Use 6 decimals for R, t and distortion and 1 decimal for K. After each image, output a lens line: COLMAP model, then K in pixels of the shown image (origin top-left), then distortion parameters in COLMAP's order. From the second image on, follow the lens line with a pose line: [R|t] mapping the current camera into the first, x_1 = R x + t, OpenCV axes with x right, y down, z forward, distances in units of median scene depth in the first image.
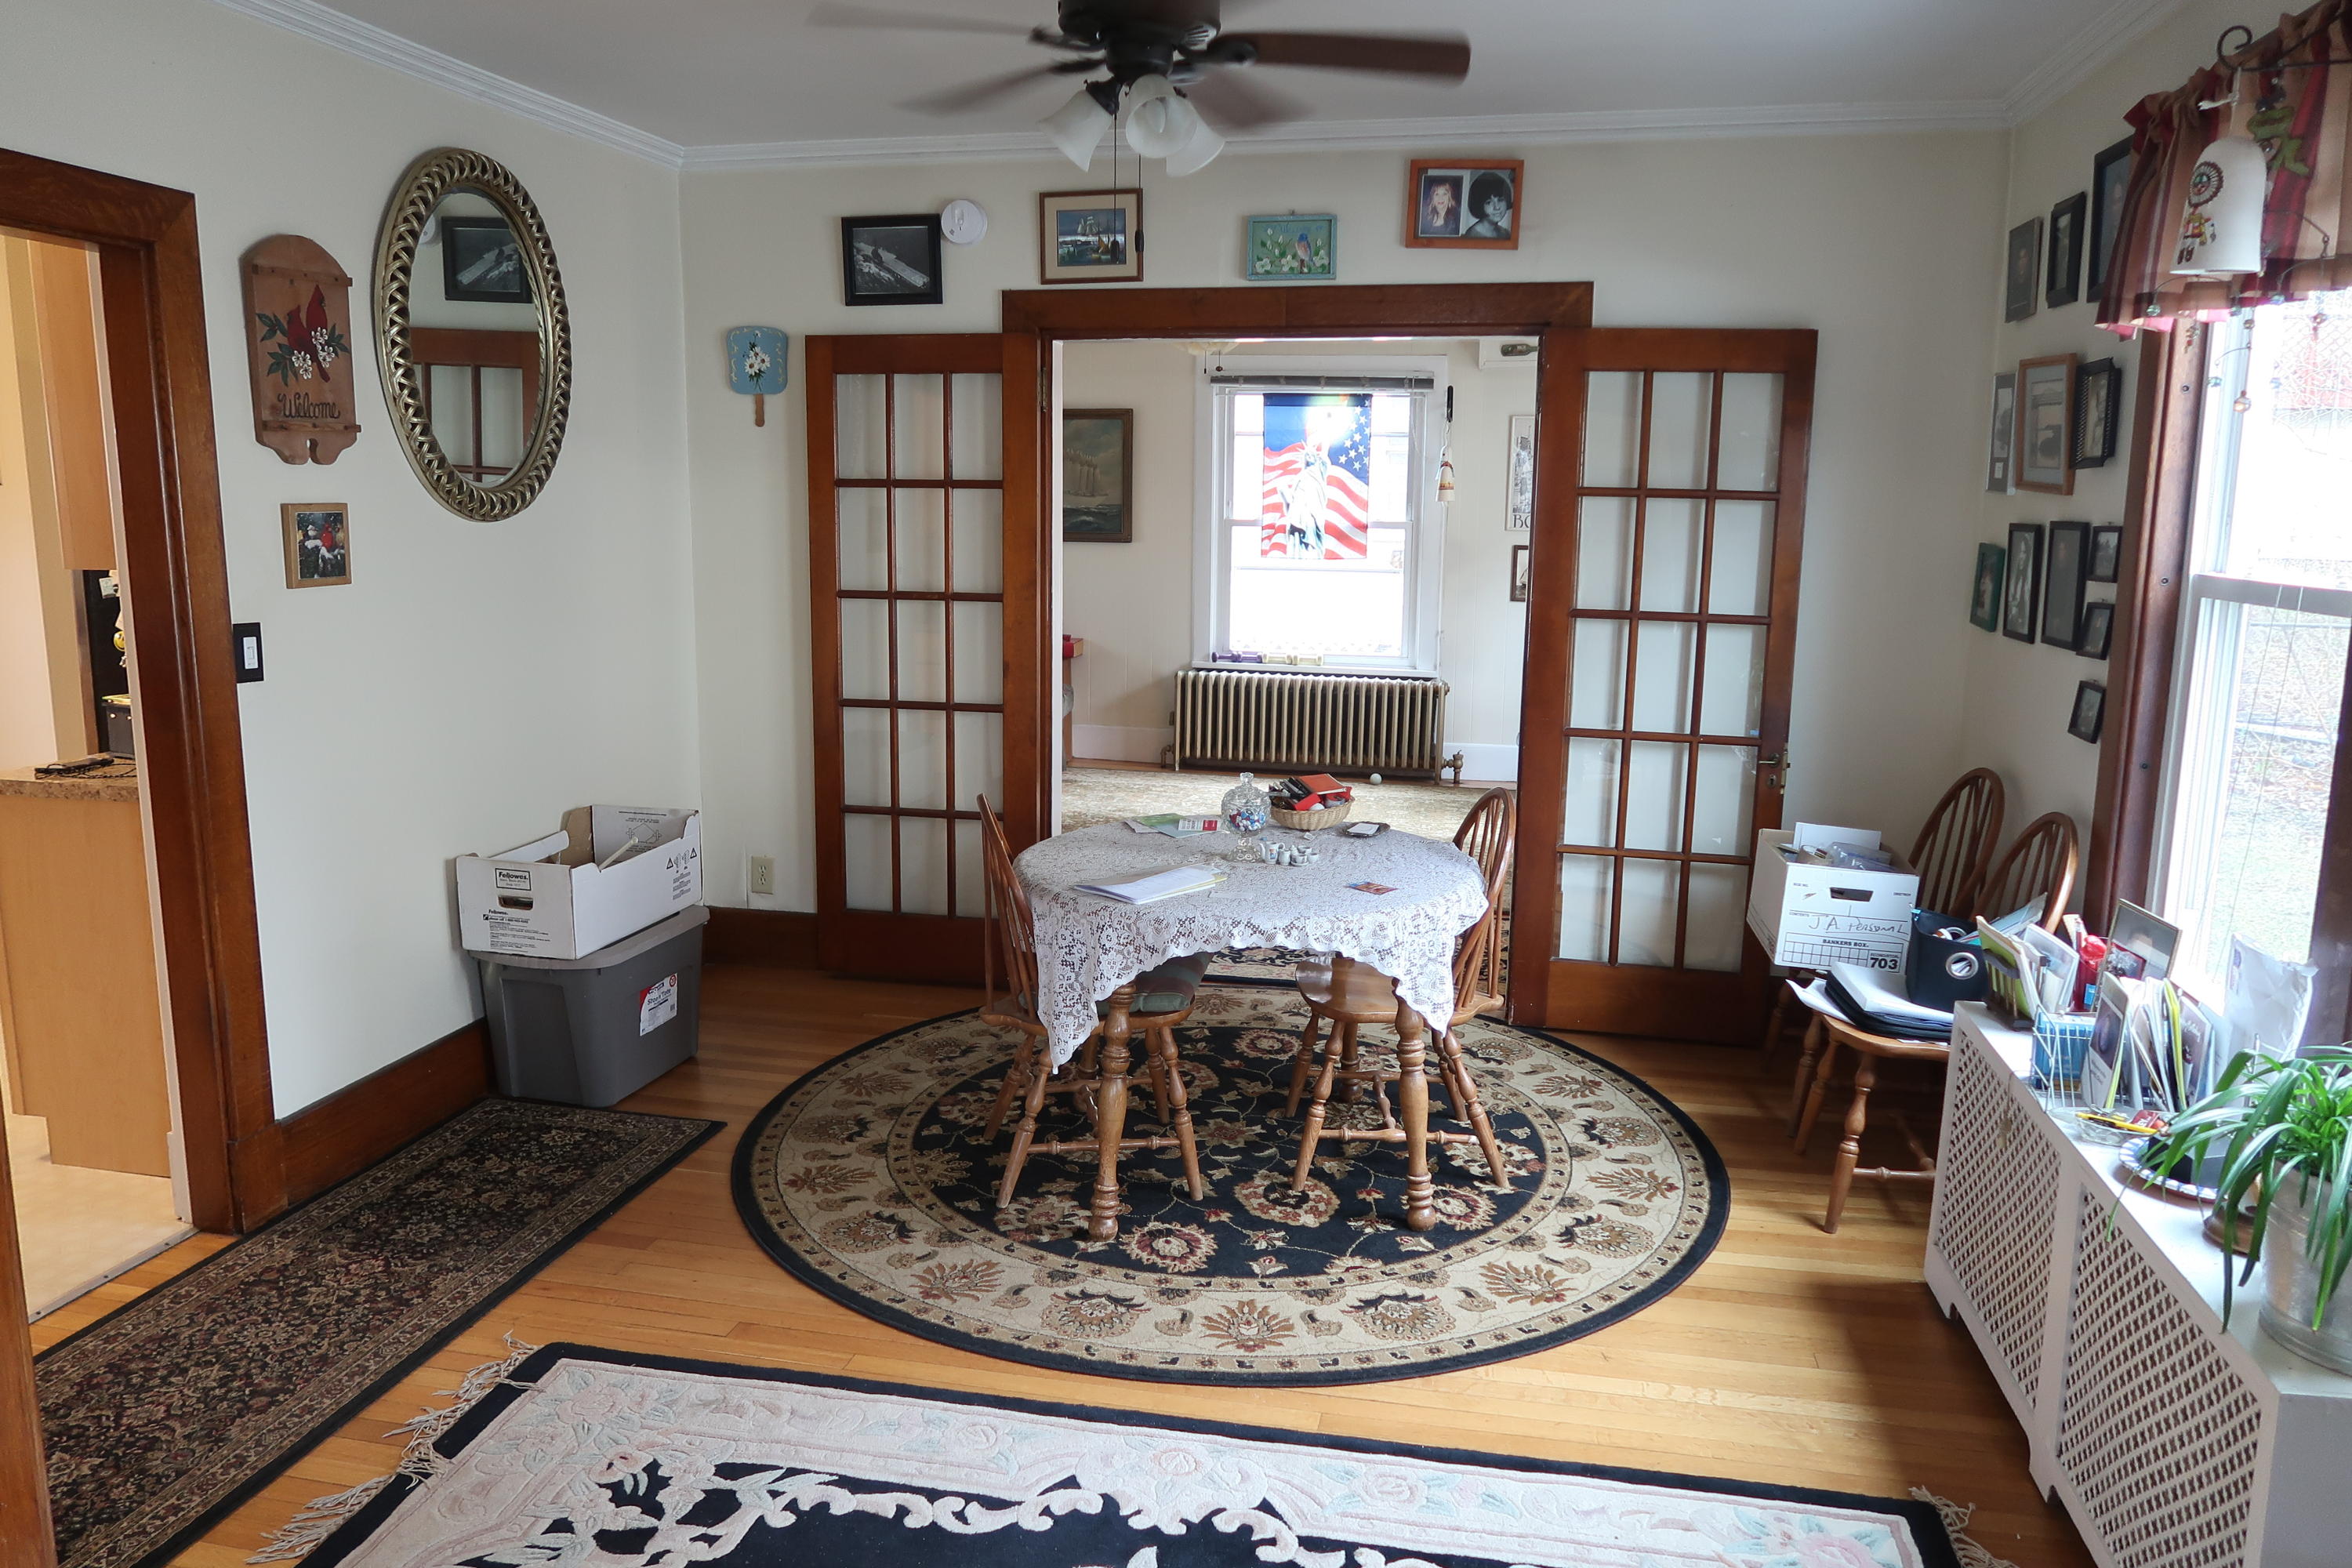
lens RADIAL K [[1627.0, 0, 1187.5], [0, 1627.0, 784.3], [0, 0, 1]] dist [-0.011271, -0.003046]
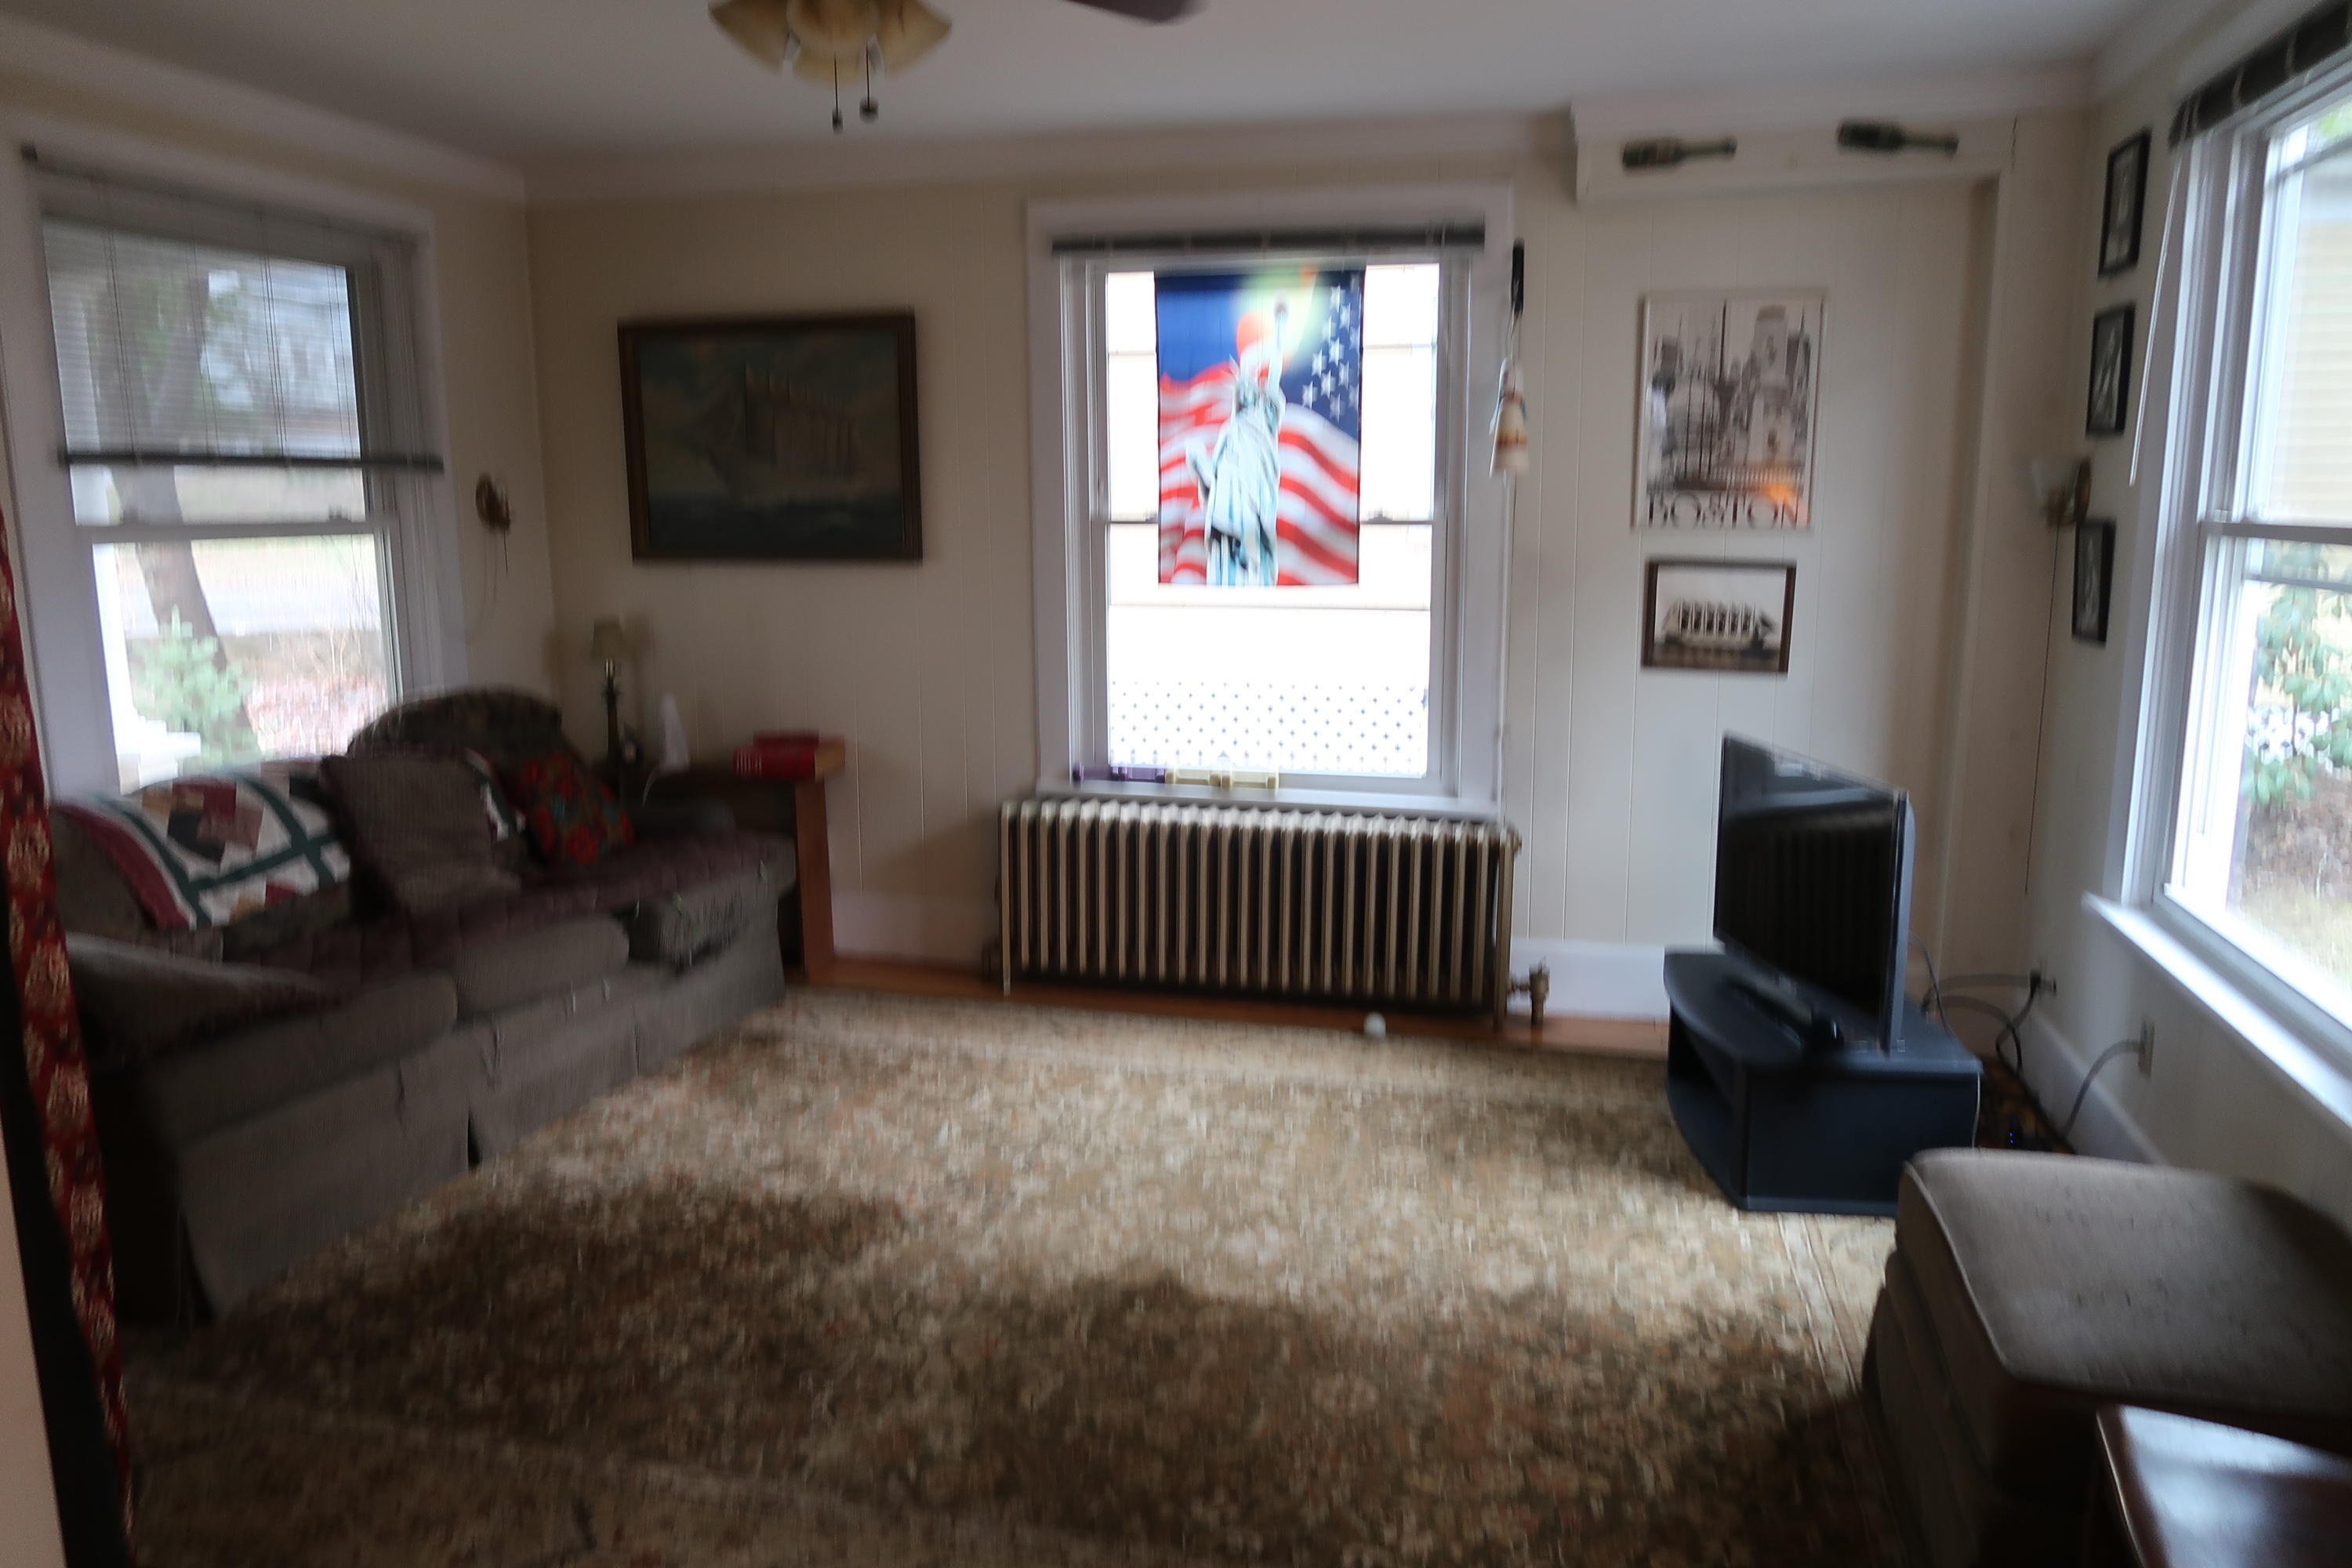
lens RADIAL K [[1627.0, 0, 1165.4], [0, 1627.0, 779.2], [0, 0, 1]] dist [-0.011271, -0.003046]
pose [[0.997945, -0.007185, -0.063666, 0.081784], [0.007480, 0.999962, 0.004409, -0.081101], [0.063632, -0.004877, 0.997962, 0.482836]]
